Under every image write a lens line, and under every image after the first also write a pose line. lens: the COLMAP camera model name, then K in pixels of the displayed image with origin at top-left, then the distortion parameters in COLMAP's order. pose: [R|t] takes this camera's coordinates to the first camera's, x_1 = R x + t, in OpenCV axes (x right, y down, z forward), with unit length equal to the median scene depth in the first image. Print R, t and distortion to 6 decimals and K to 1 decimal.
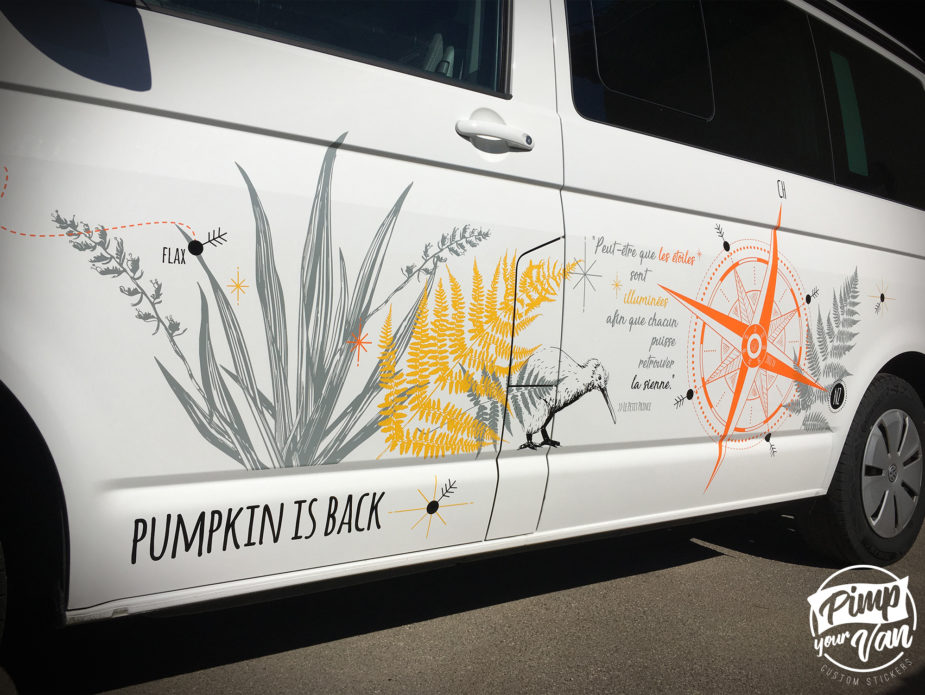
lens RADIAL K [[782.5, 0, 462.6], [0, 782.5, 348.8], [0, 0, 1]] dist [0.040396, 0.008227]
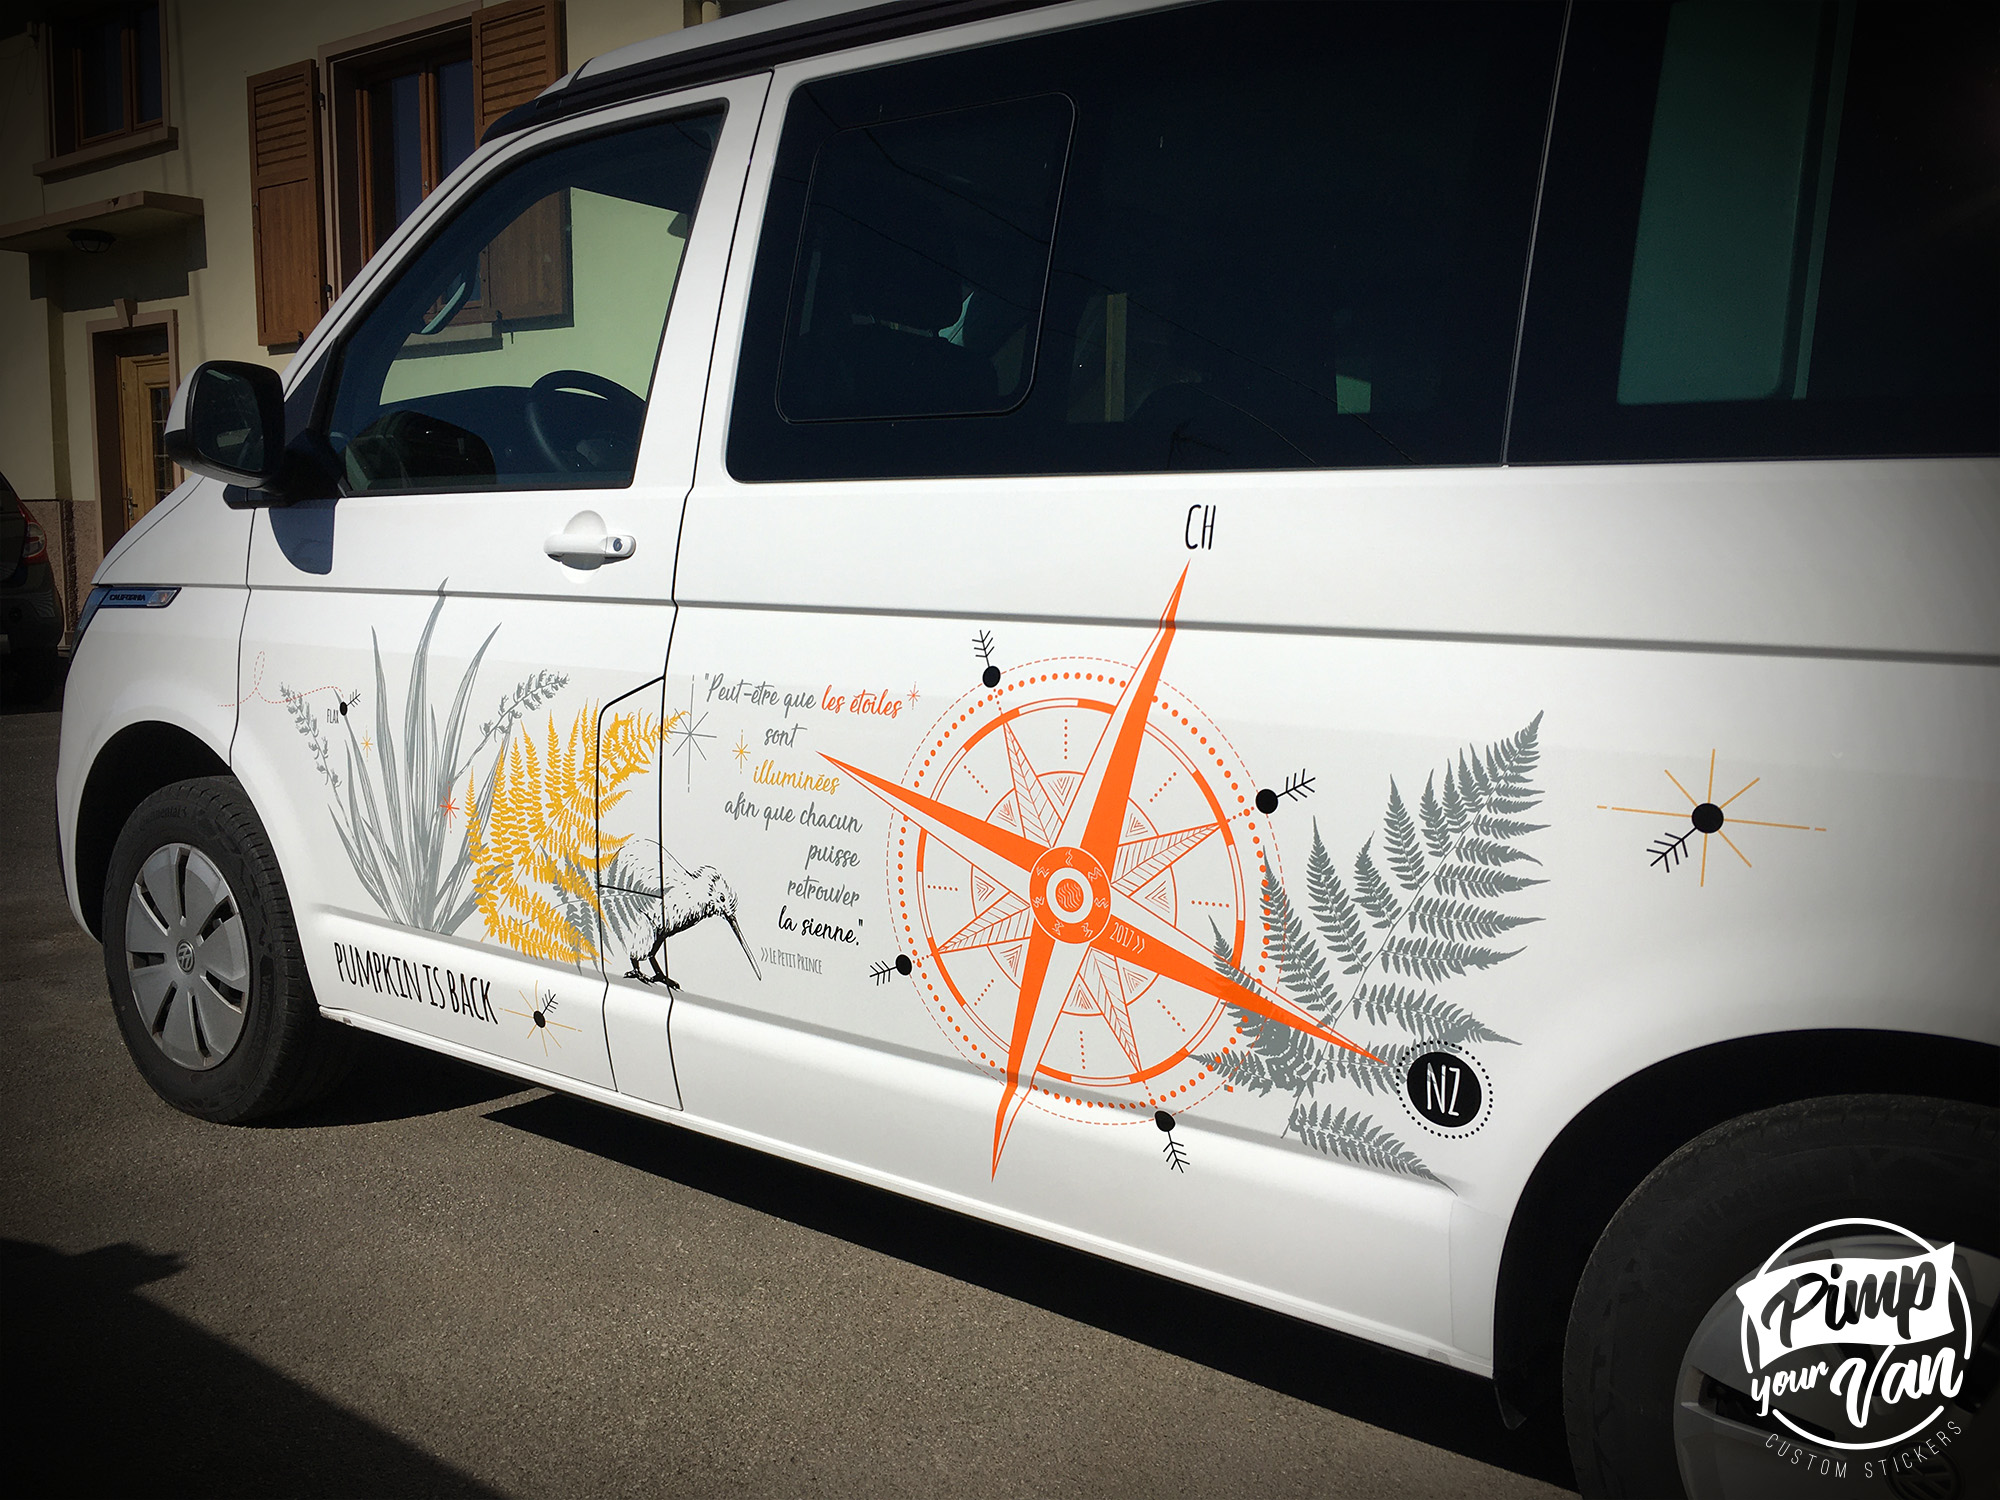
lens RADIAL K [[1691.8, 0, 1000.6], [0, 1691.8, 750.6], [0, 0, 1]] dist [0.040396, 0.008227]
pose [[0.291891, 0.062121, -0.954432, 1.553308], [-0.042750, 0.997739, 0.051865, -0.163418], [0.955496, 0.025663, 0.293887, 0.827855]]
